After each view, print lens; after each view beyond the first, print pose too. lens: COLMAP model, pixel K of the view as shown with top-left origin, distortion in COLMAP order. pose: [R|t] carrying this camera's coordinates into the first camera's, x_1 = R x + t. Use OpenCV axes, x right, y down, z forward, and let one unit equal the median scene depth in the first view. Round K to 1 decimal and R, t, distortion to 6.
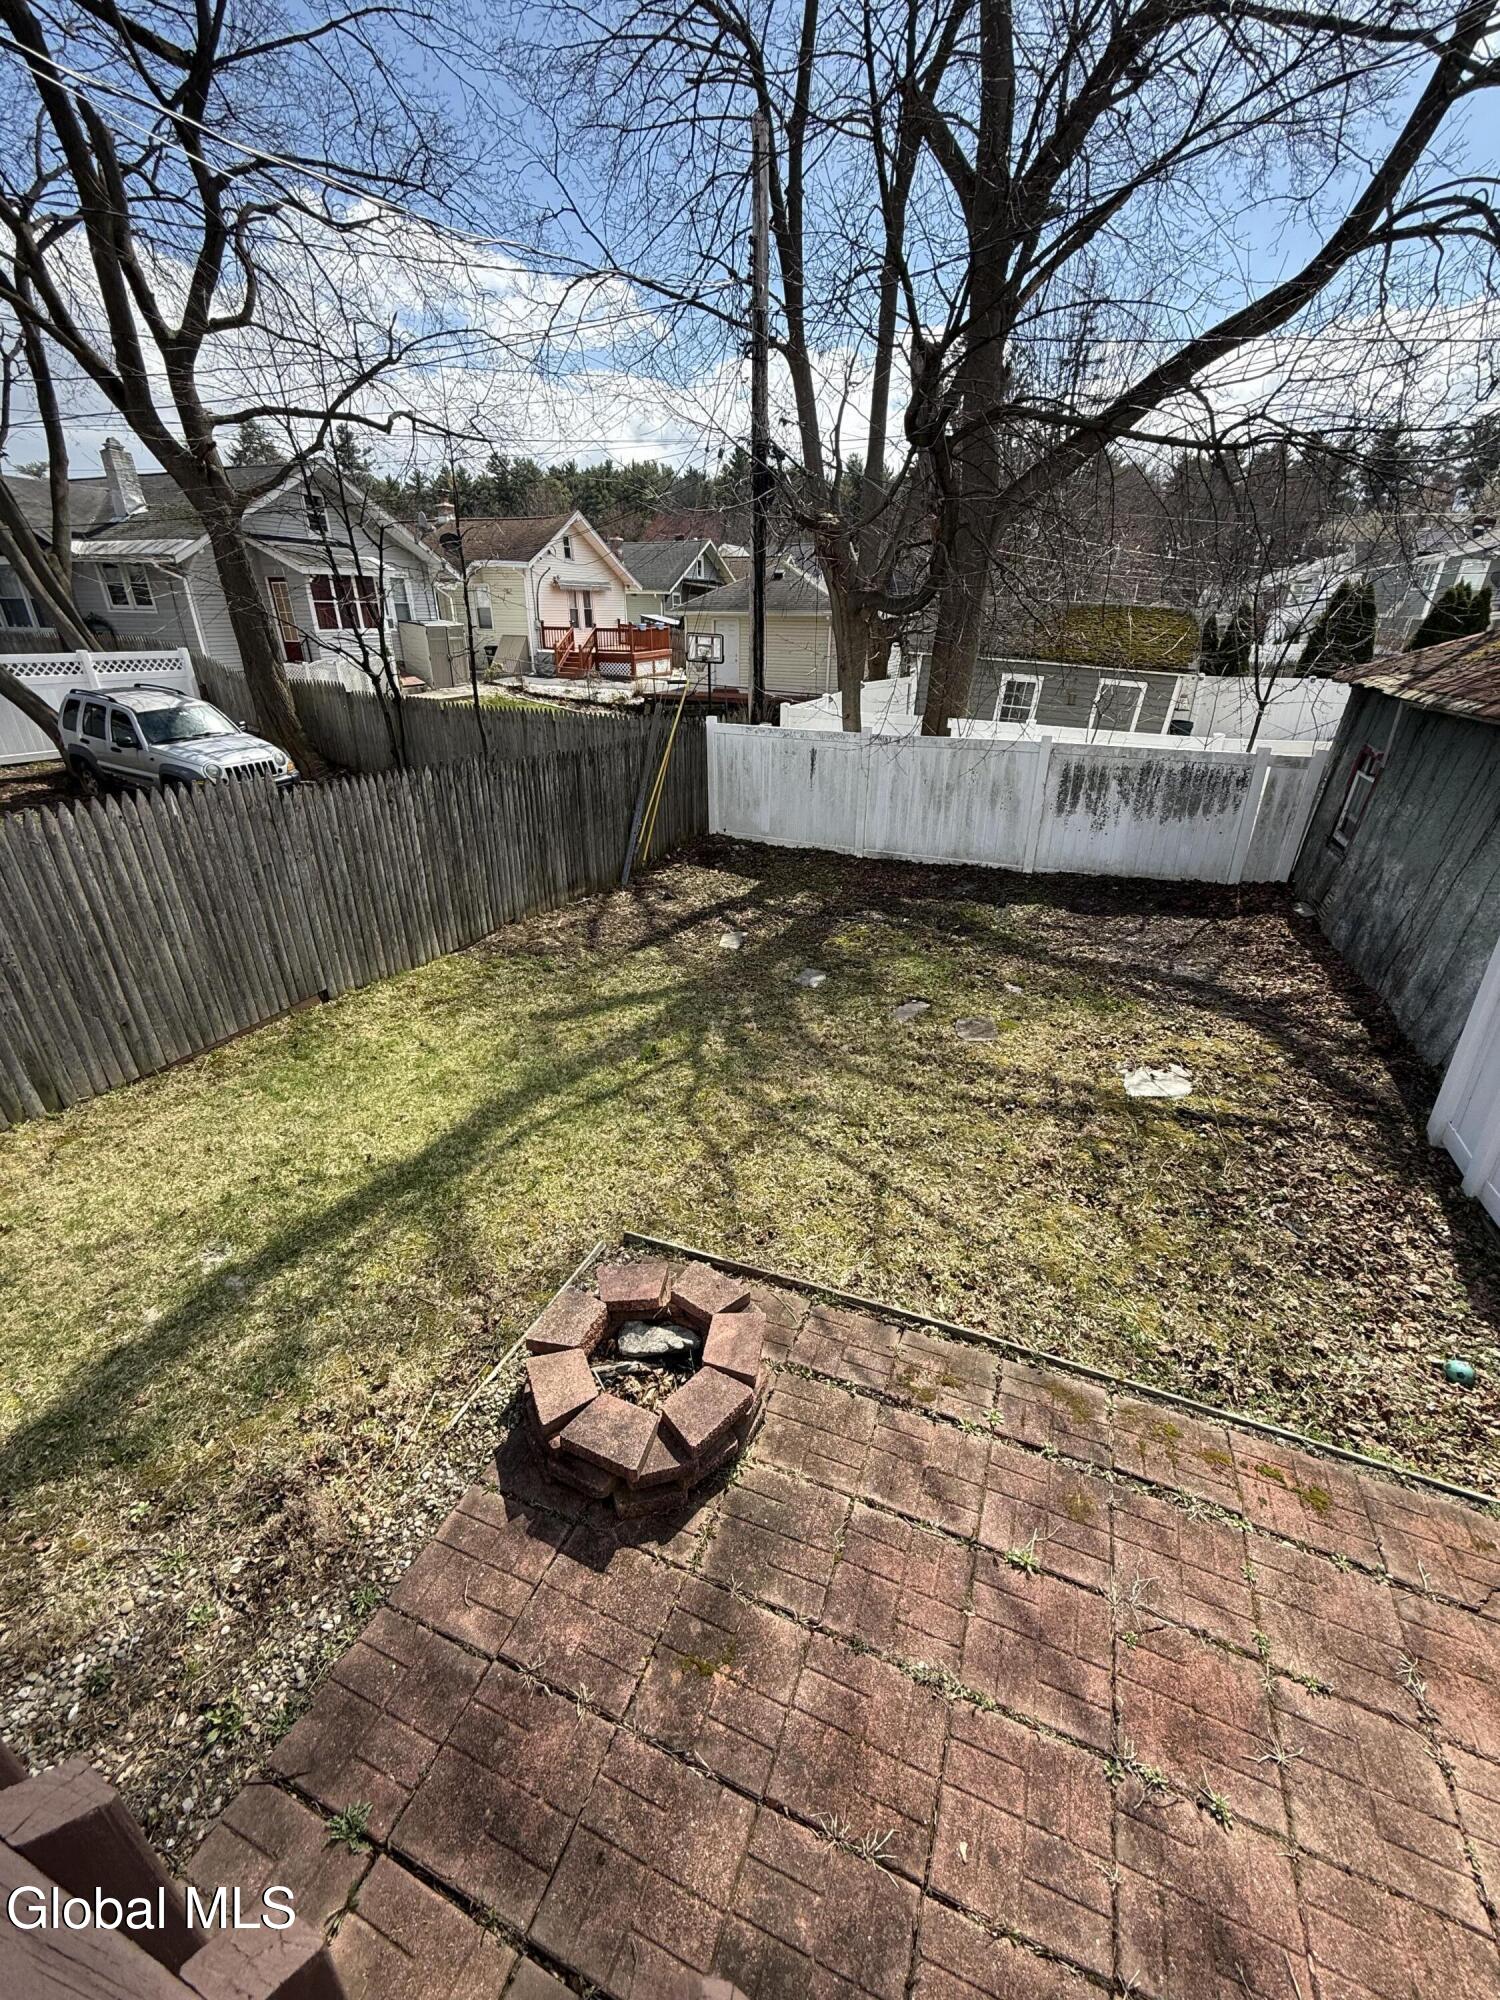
lens RADIAL K [[794.8, 0, 757.2], [0, 794.8, 992.1], [0, 0, 1]] dist [0.000175, -0.000324]
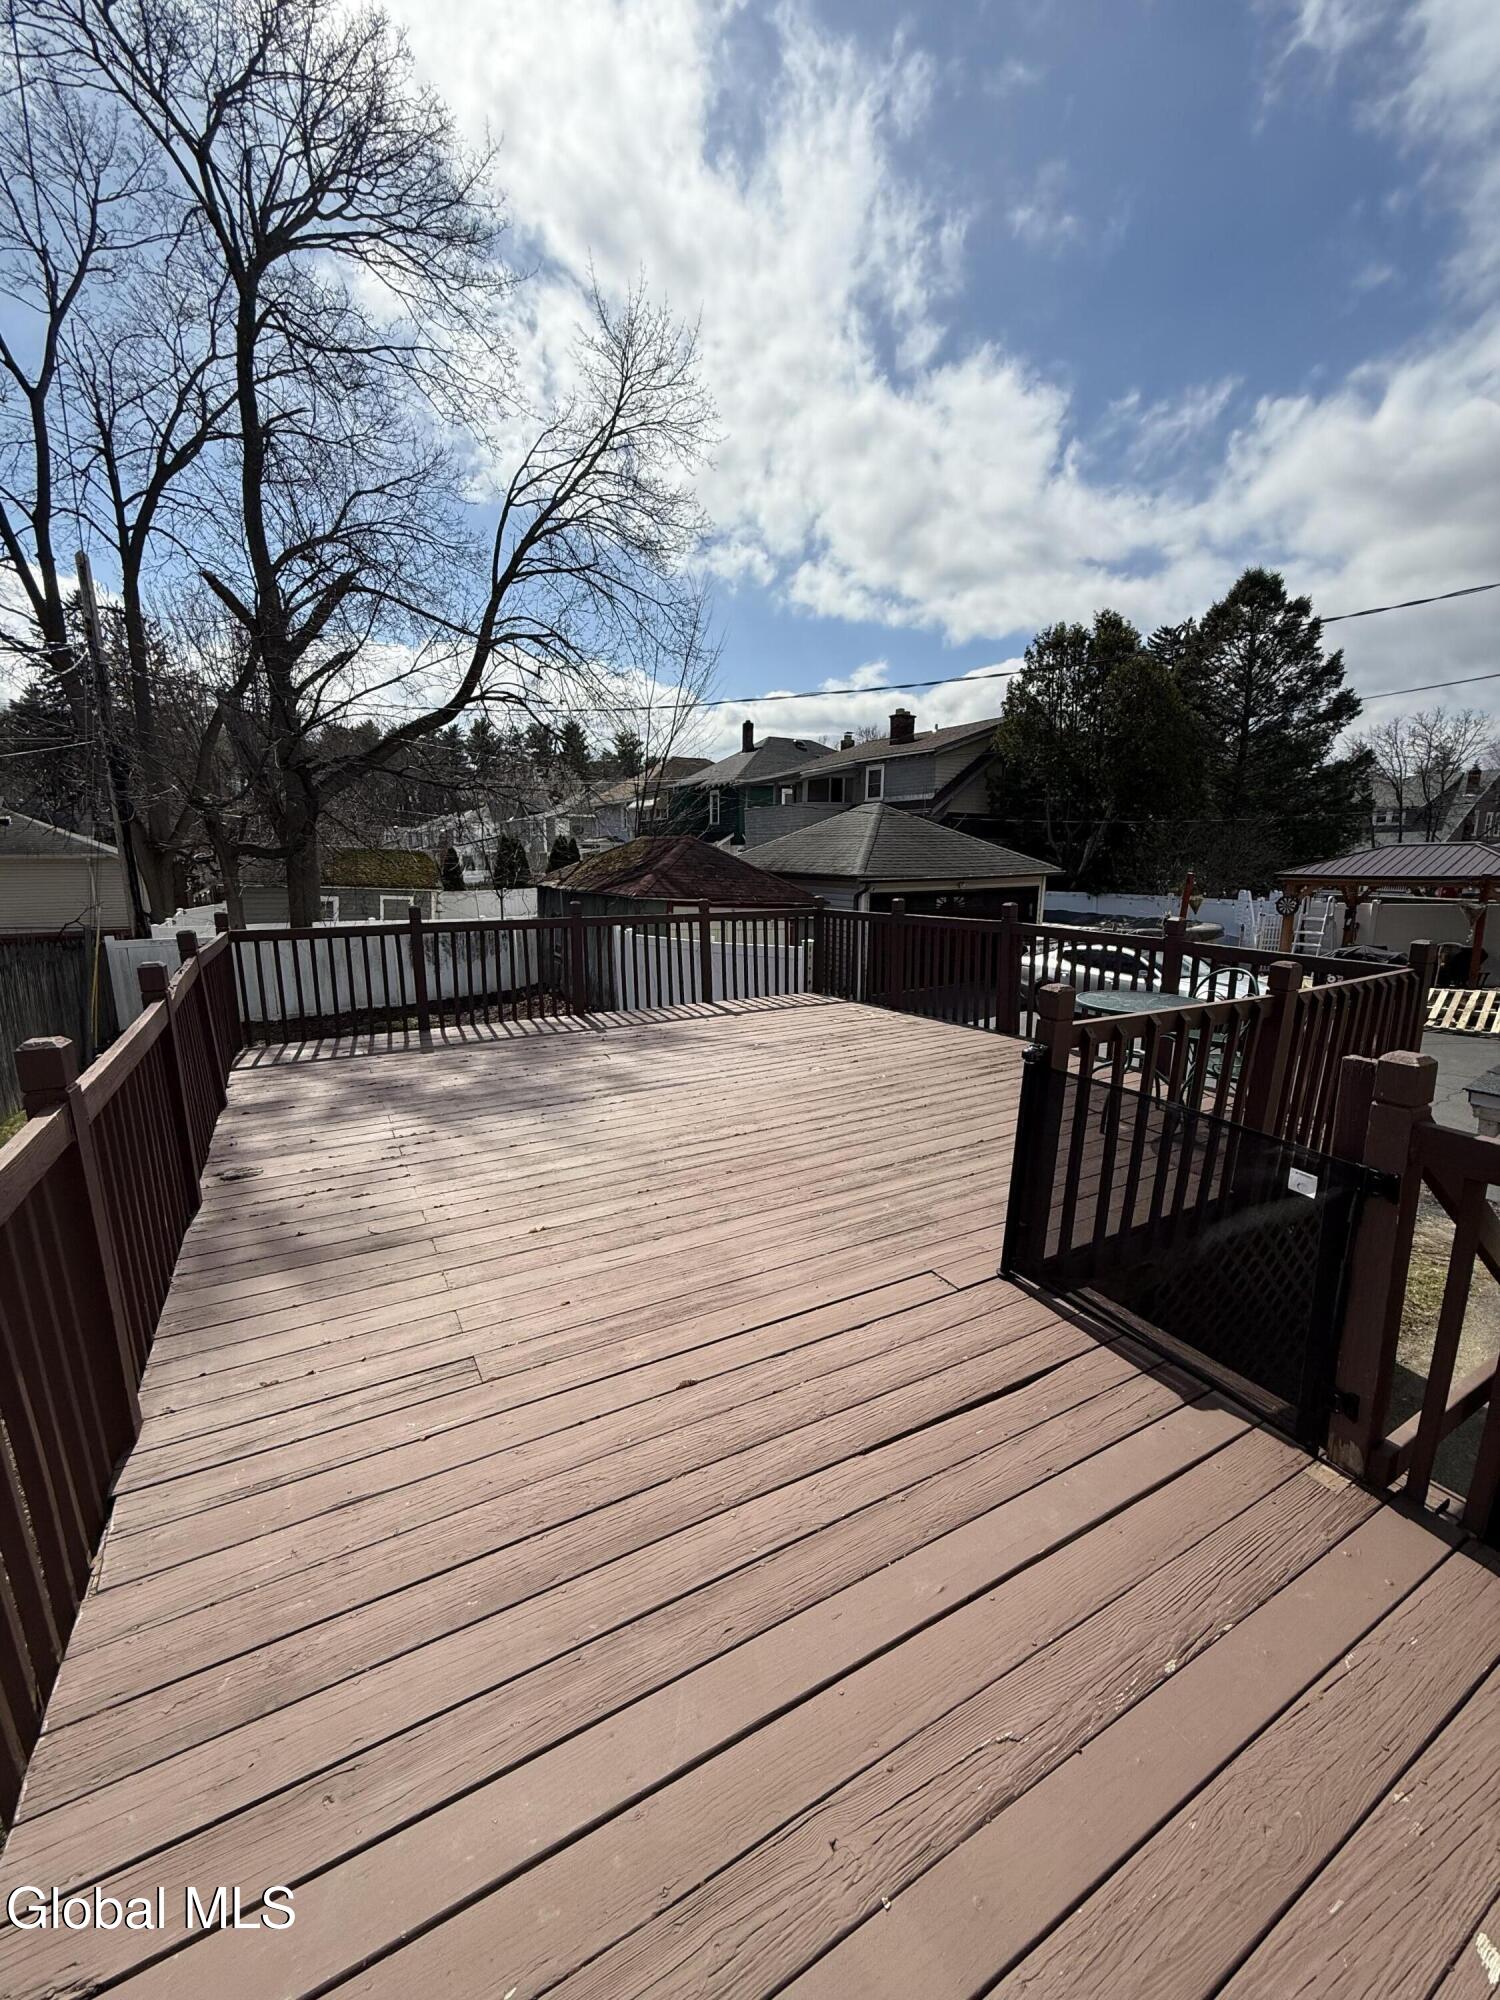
lens RADIAL K [[794.8, 0, 757.2], [0, 794.8, 992.1], [0, 0, 1]] dist [0.000175, -0.000324]
pose [[0.614350, -0.130384, 0.778186, -0.557190], [0.334066, 0.936476, -0.106828, 0.289479], [-0.714824, 0.325595, 0.618881, -0.614403]]
